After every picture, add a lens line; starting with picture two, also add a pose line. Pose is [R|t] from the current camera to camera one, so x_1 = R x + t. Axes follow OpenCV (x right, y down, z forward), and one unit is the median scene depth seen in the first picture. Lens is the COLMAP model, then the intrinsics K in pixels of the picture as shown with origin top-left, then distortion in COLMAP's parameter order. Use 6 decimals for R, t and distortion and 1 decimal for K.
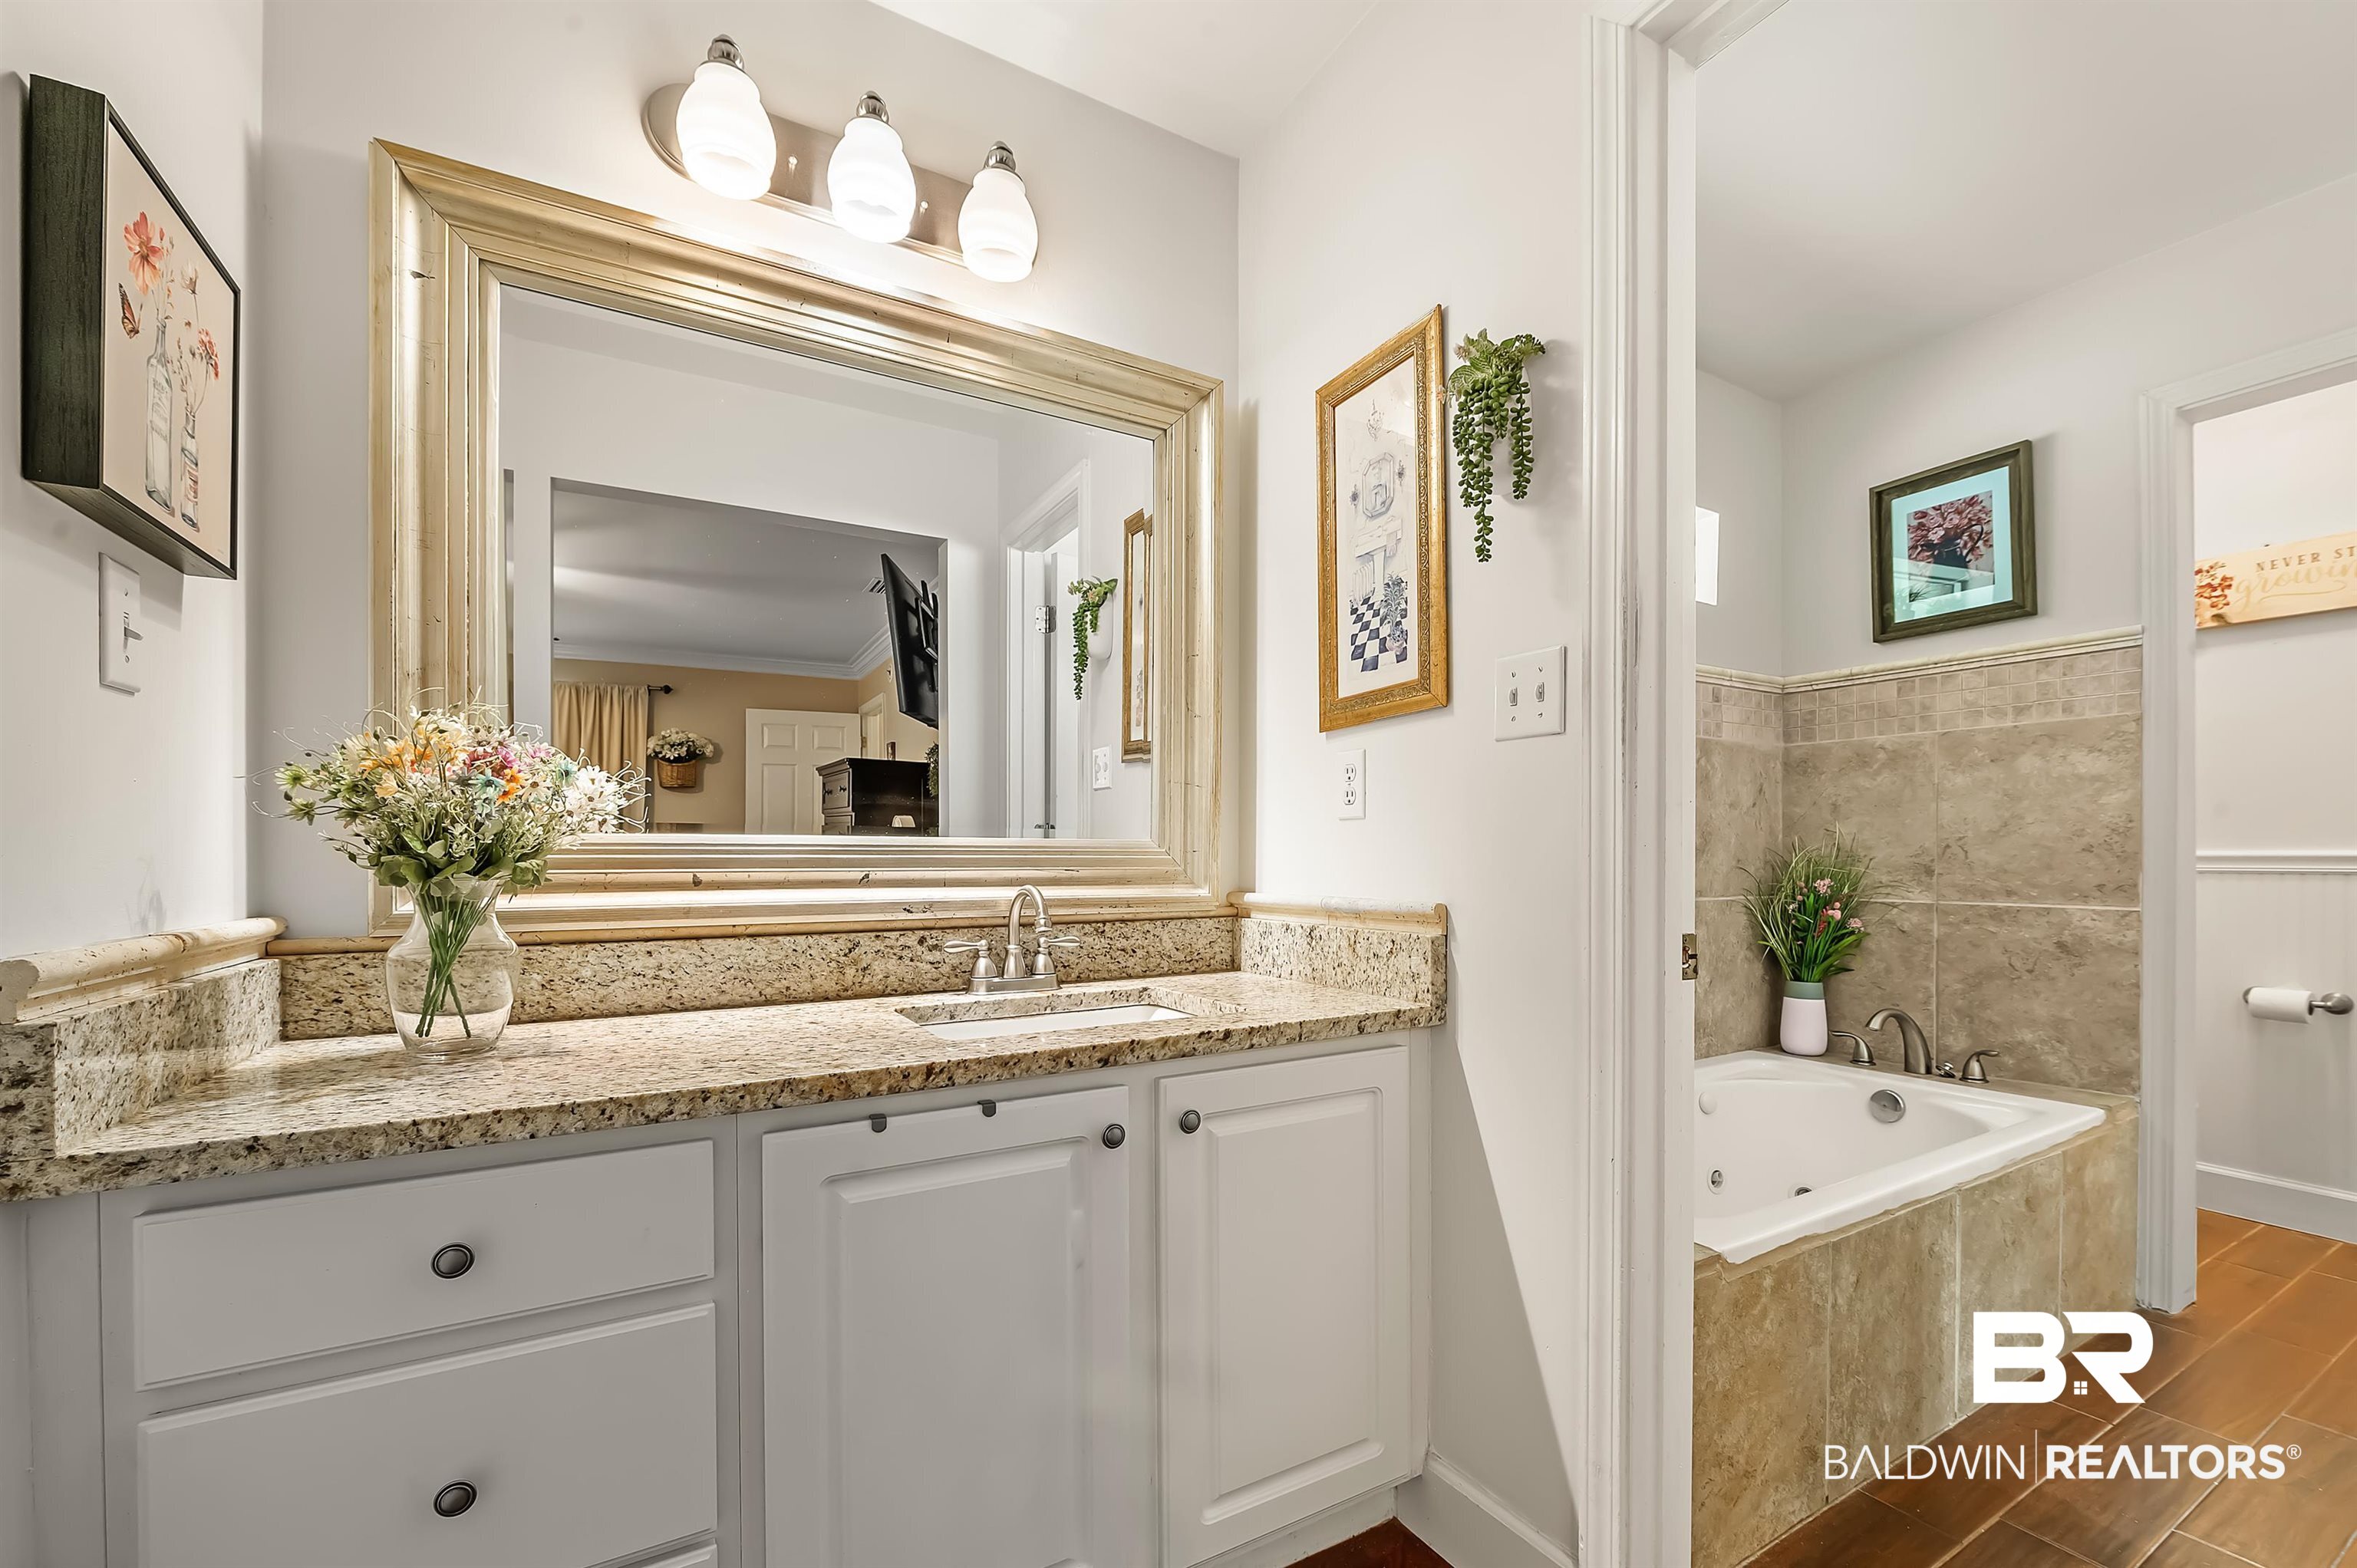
lens RADIAL K [[941.5, 0, 1205.9], [0, 941.5, 848.0], [0, 0, 1]] dist [-0.003918, -0.000129]
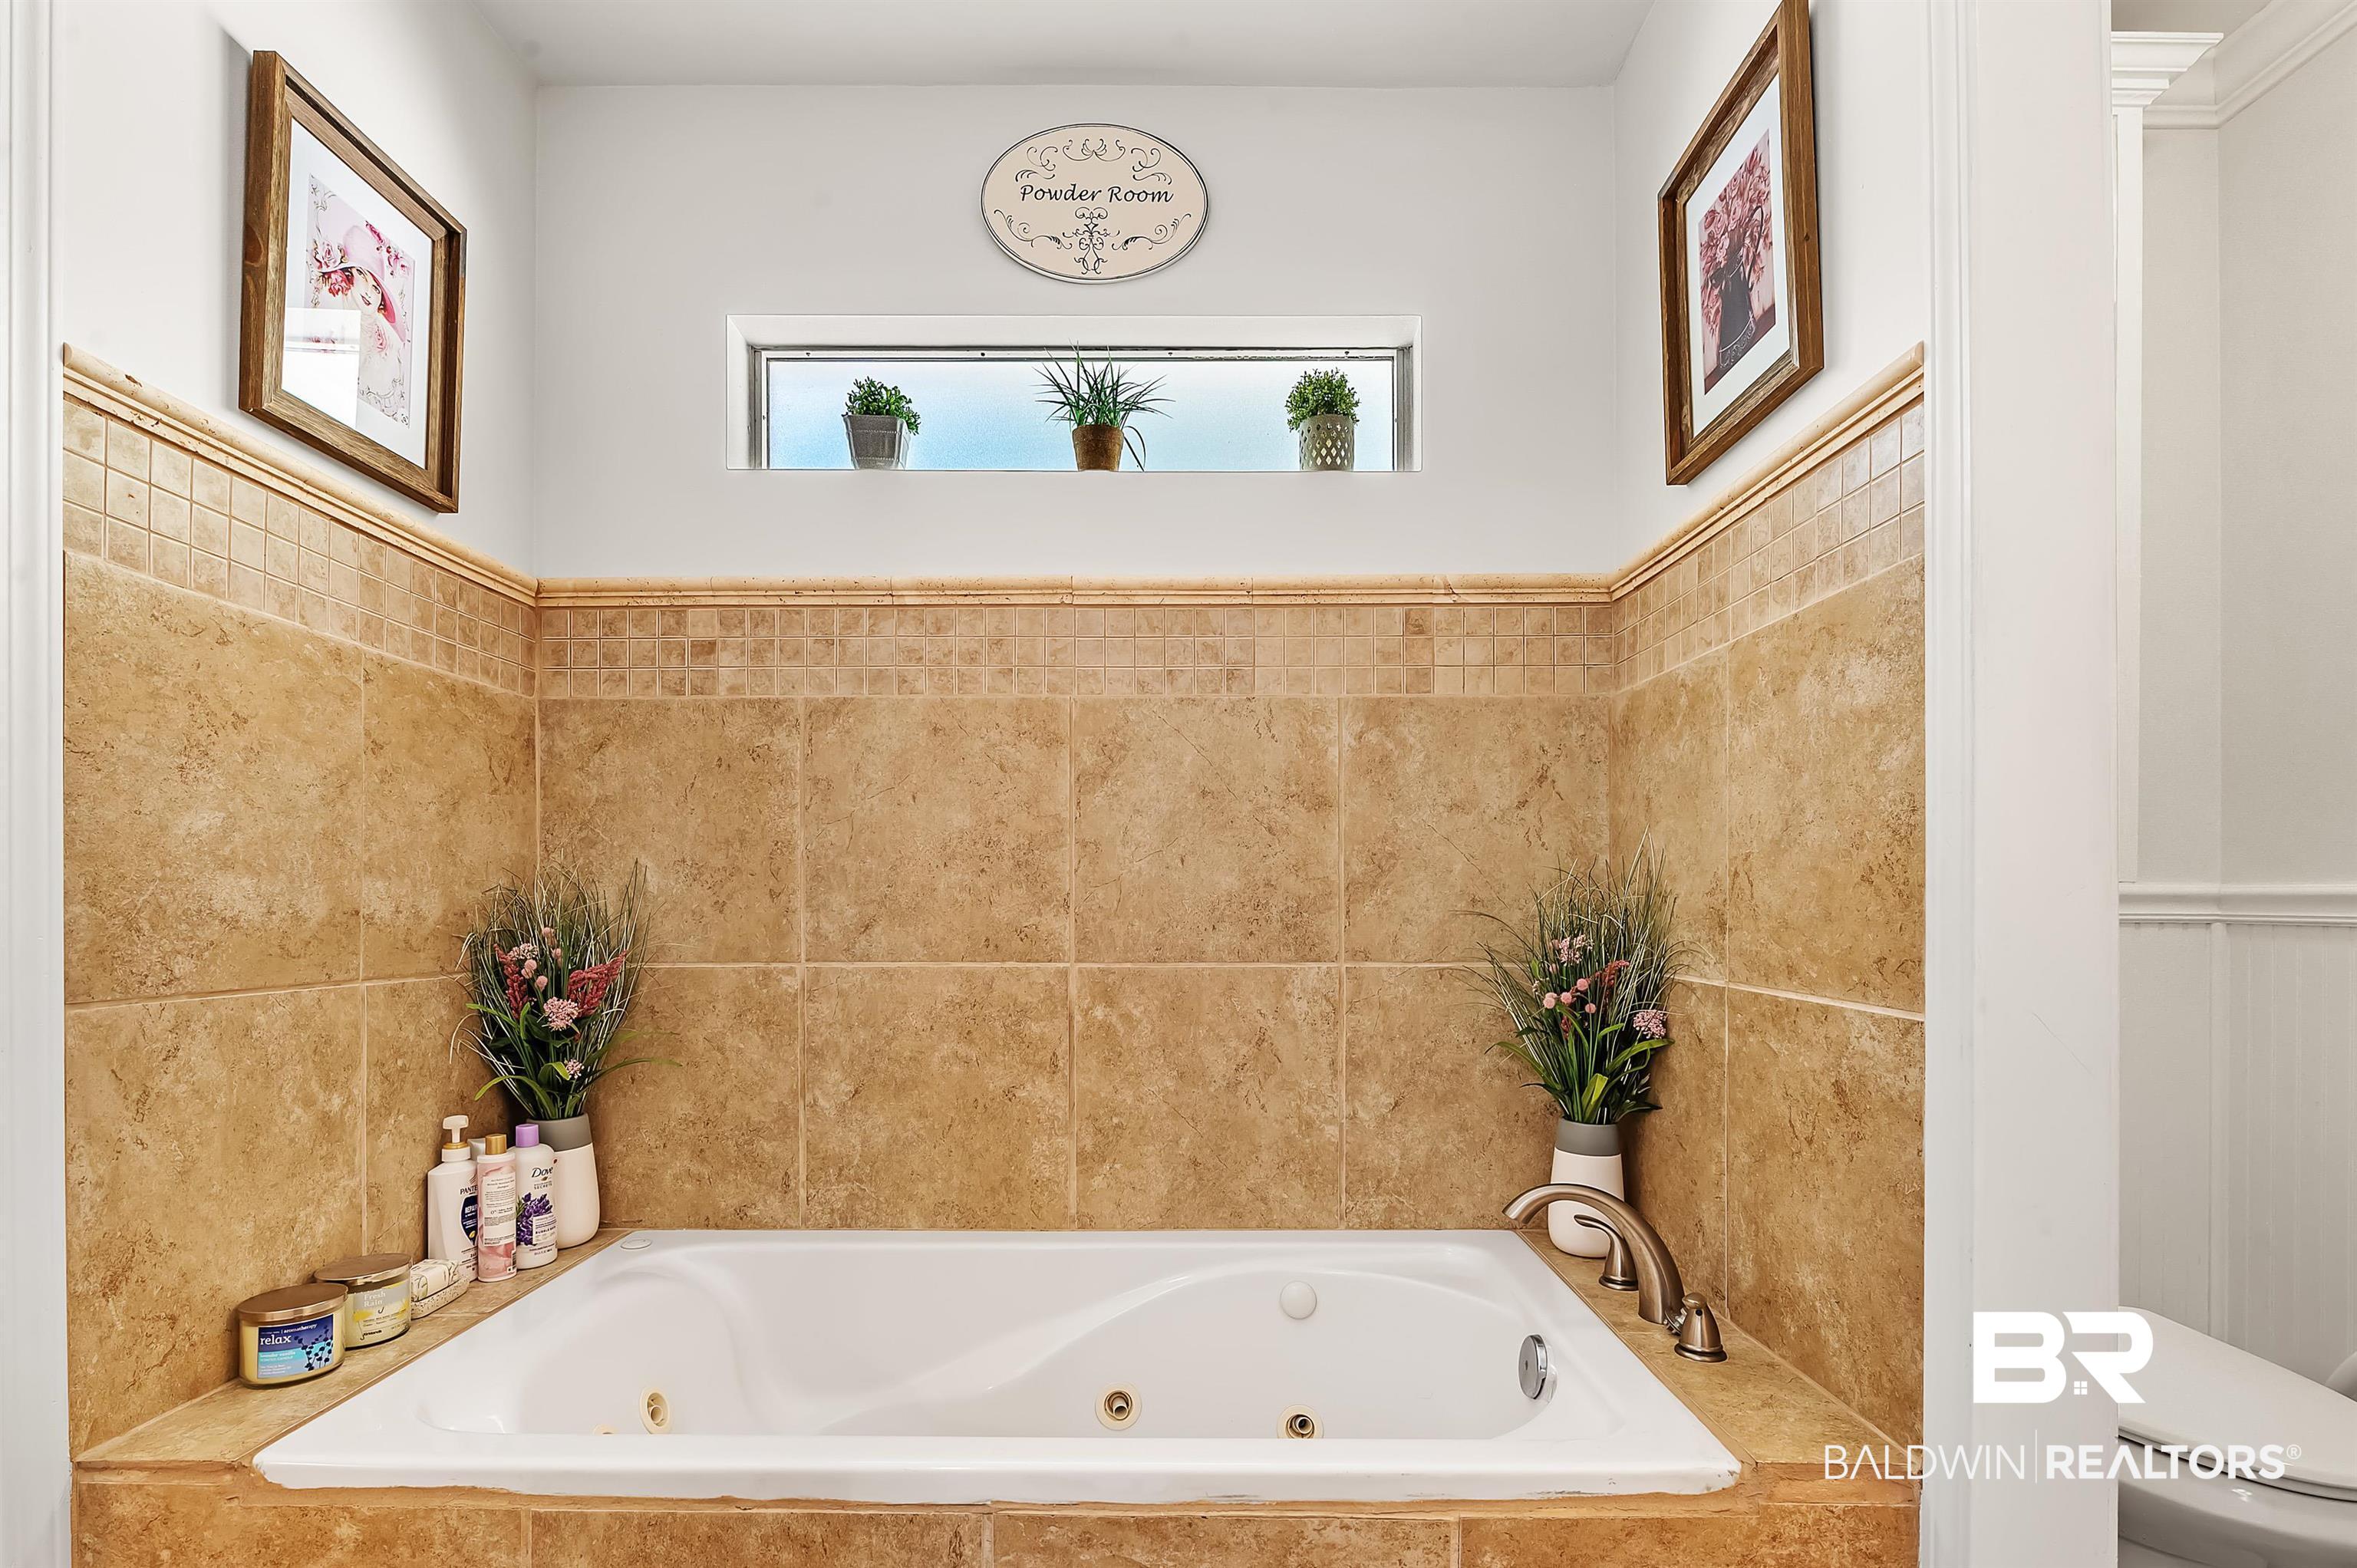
lens RADIAL K [[1119.7, 0, 1224.6], [0, 1119.7, 885.0], [0, 0, 1]] dist [-0.003021, -0.001269]
pose [[0.856768, -0.007542, -0.515648, 0.916370], [0.009165, 0.999958, 0.000602, 0.001852], [0.515621, -0.005242, 0.856801, 0.378145]]
